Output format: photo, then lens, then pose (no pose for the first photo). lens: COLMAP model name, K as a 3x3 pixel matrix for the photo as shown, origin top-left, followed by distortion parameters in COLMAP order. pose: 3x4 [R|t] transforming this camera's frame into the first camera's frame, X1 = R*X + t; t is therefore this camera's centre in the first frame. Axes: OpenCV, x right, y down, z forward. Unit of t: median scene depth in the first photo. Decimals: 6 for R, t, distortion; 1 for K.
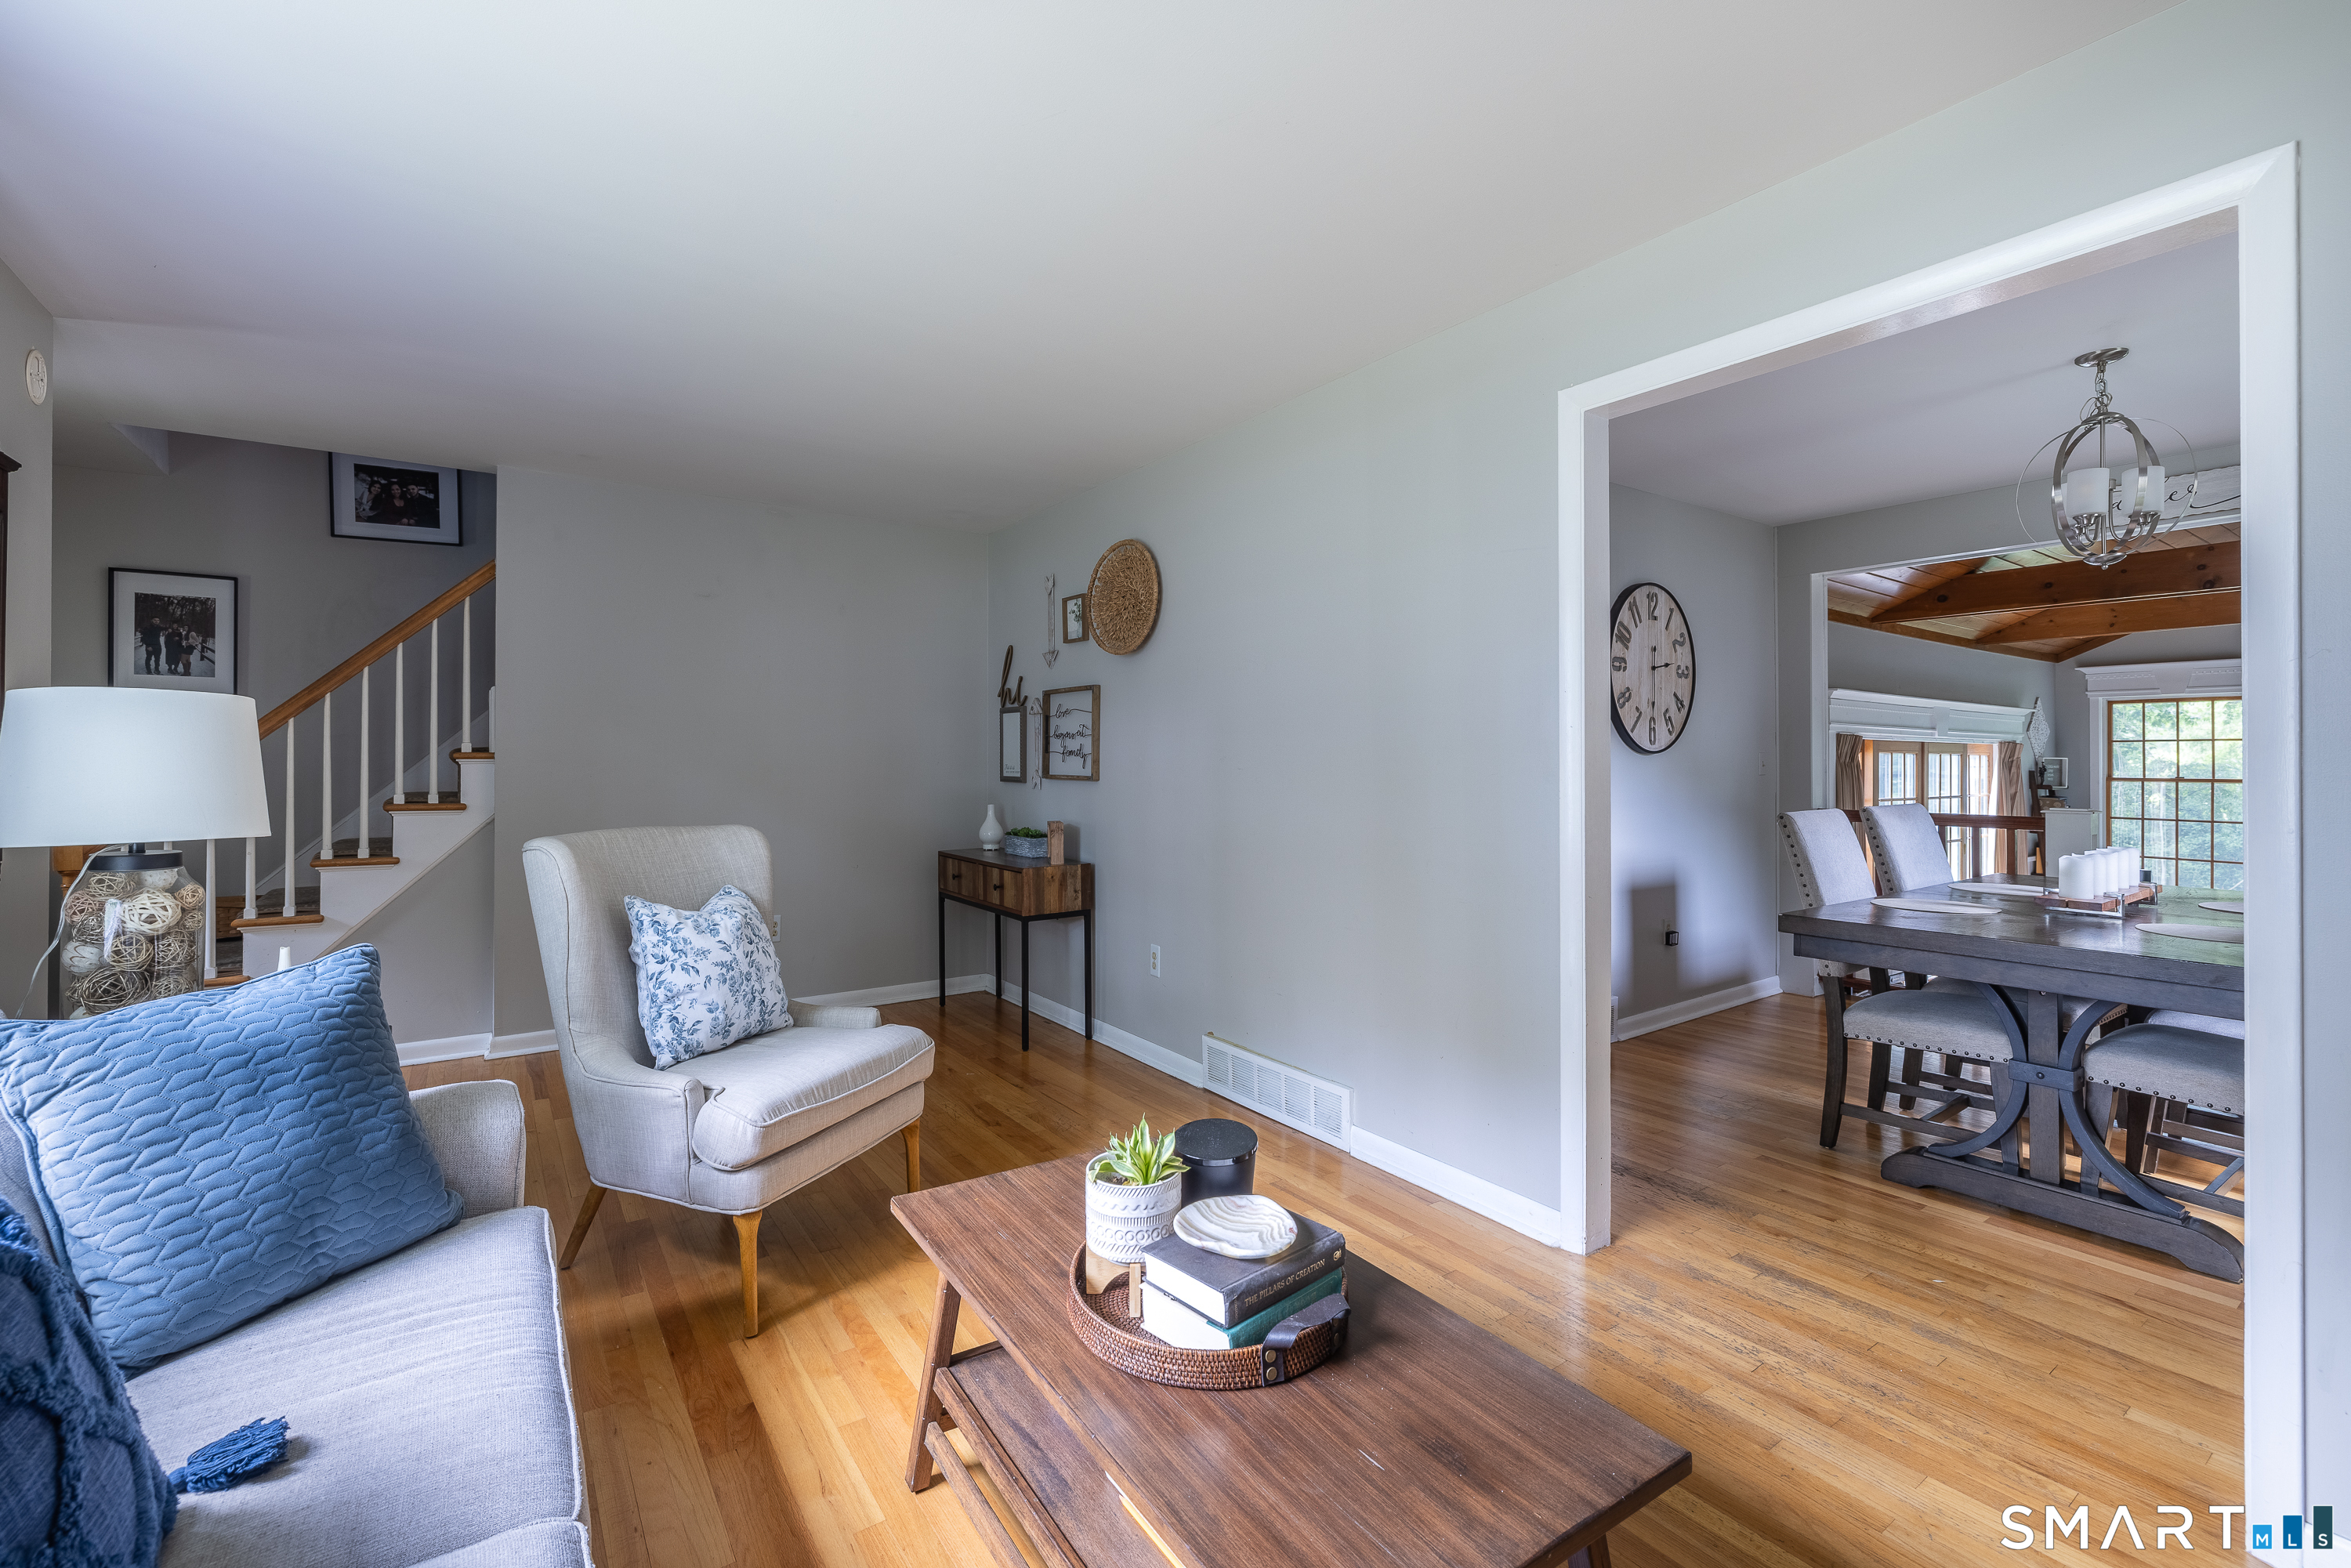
lens RADIAL K [[1067.8, 0, 1205.1], [0, 1067.8, 758.9], [0, 0, 1]] dist [-0.003842, 0.001150]
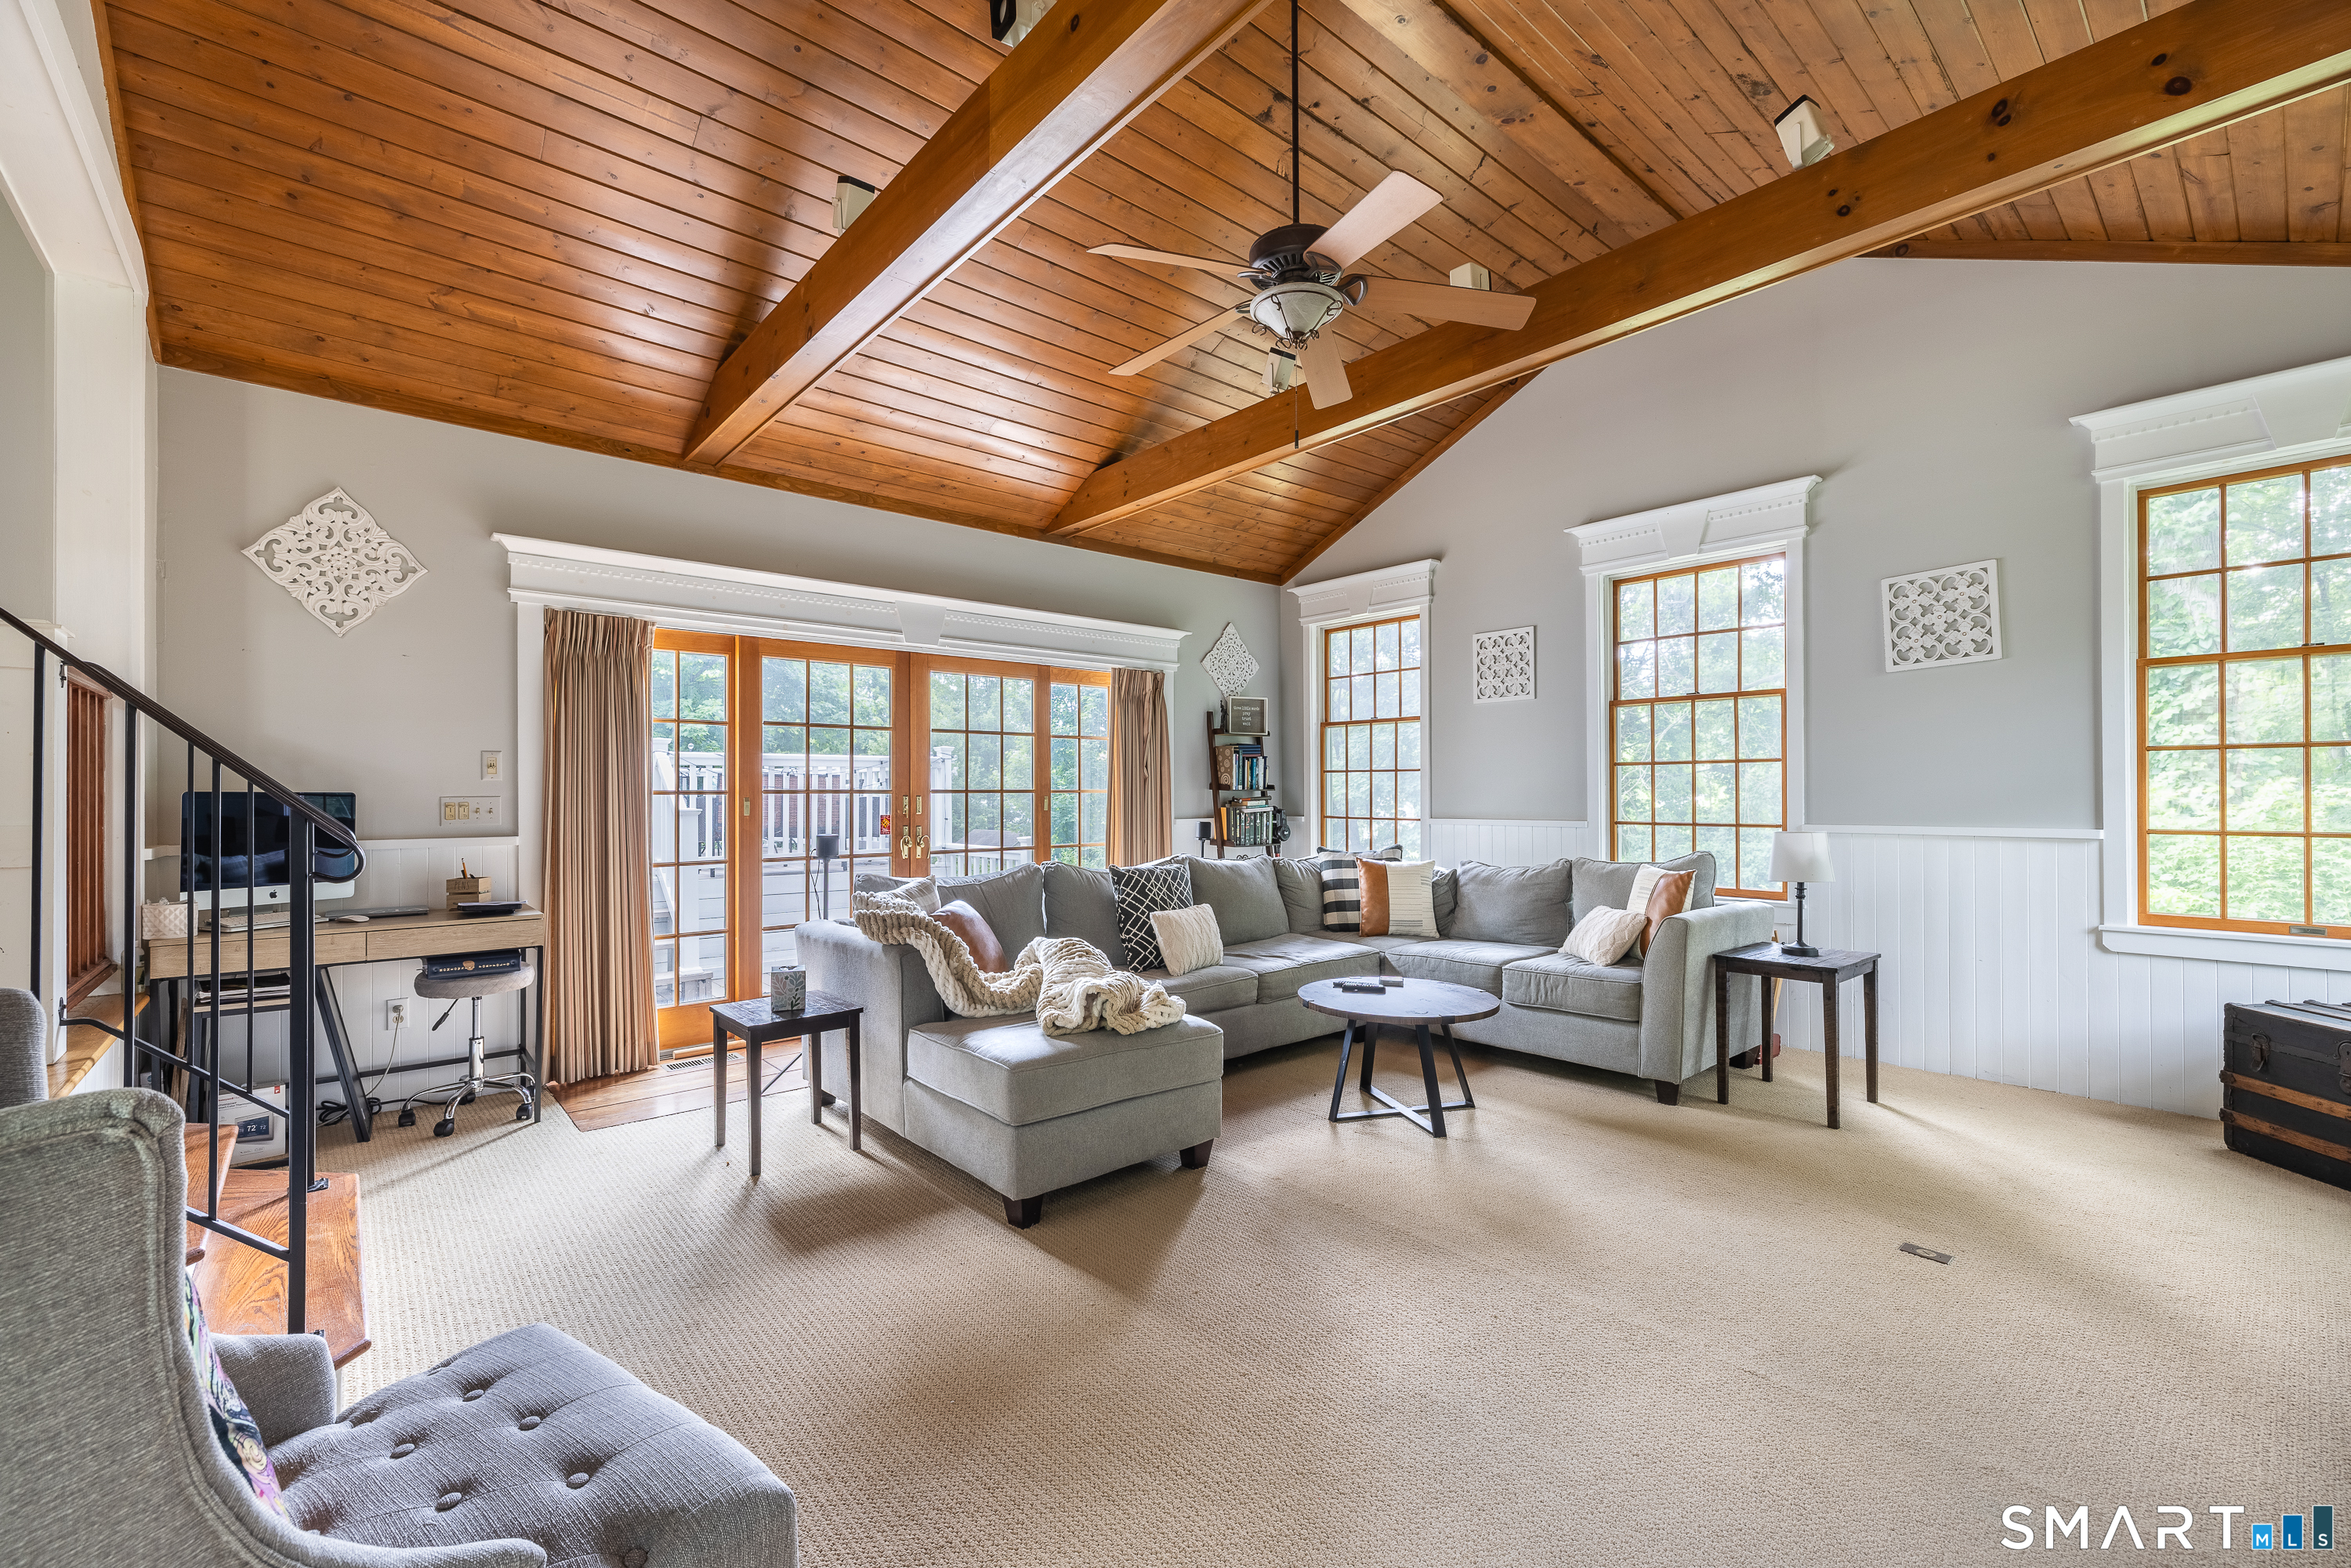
lens RADIAL K [[1002.8, 0, 1294.8], [0, 1002.8, 783.8], [0, 0, 1]] dist [0.000629, 0.001228]
pose [[0.993463, -0.004592, 0.114062, 0.991907], [0.005513, 0.999955, -0.007762, 0.094422], [-0.114021, 0.008340, 0.993443, 0.319883]]
